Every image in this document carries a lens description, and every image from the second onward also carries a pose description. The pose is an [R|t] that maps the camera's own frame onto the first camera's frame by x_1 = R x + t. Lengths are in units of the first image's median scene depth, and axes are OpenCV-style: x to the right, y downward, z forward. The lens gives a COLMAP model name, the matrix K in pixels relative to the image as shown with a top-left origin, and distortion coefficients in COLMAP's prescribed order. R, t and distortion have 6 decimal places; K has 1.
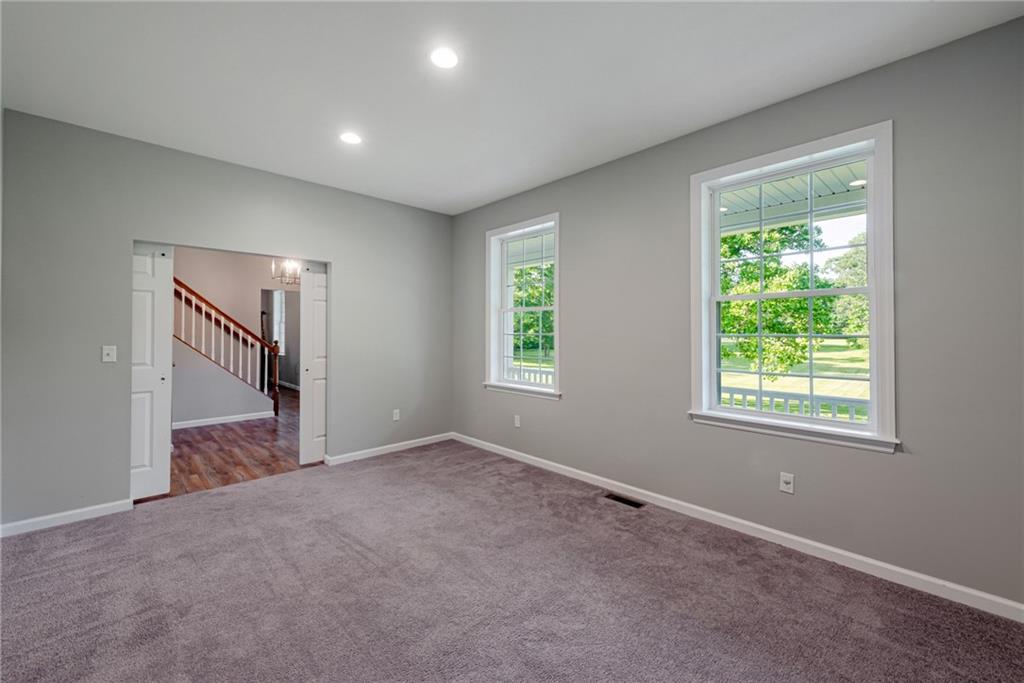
lens RADIAL K [[407.6, 0, 507.8], [0, 407.6, 330.3], [0, 0, 1]] dist [0.003670, -0.000172]
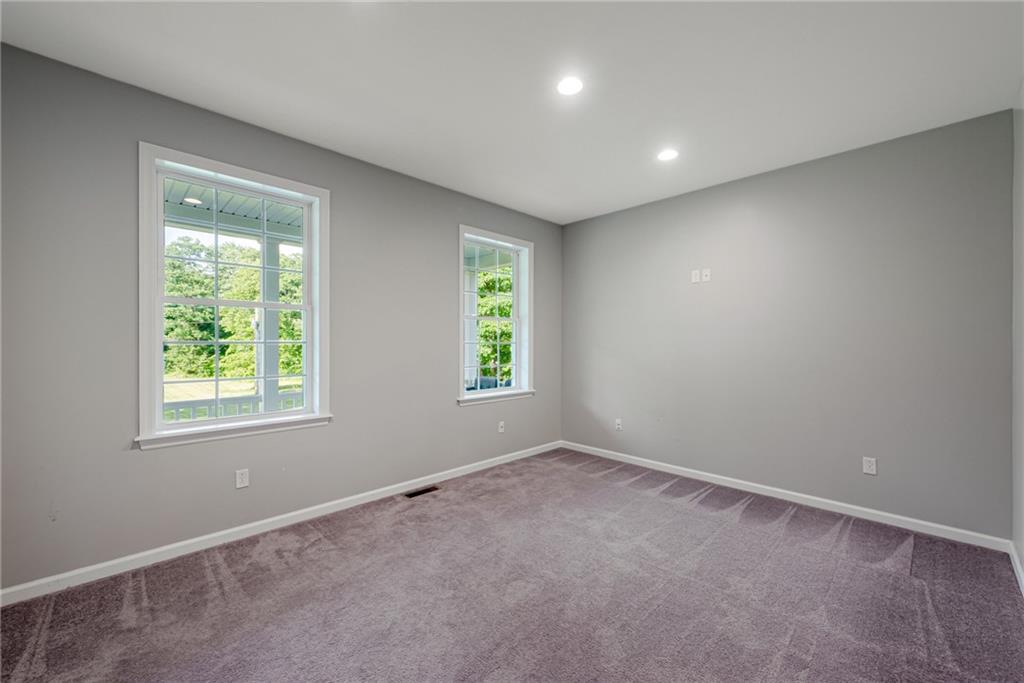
lens RADIAL K [[407.6, 0, 507.4], [0, 407.6, 347.9], [0, 0, 1]] dist [0.003670, -0.000172]
pose [[-0.018075, -0.018888, 0.999658, -0.765829], [-0.014660, 0.999719, 0.018624, -0.000874], [-0.999729, -0.014319, -0.018347, 0.732397]]
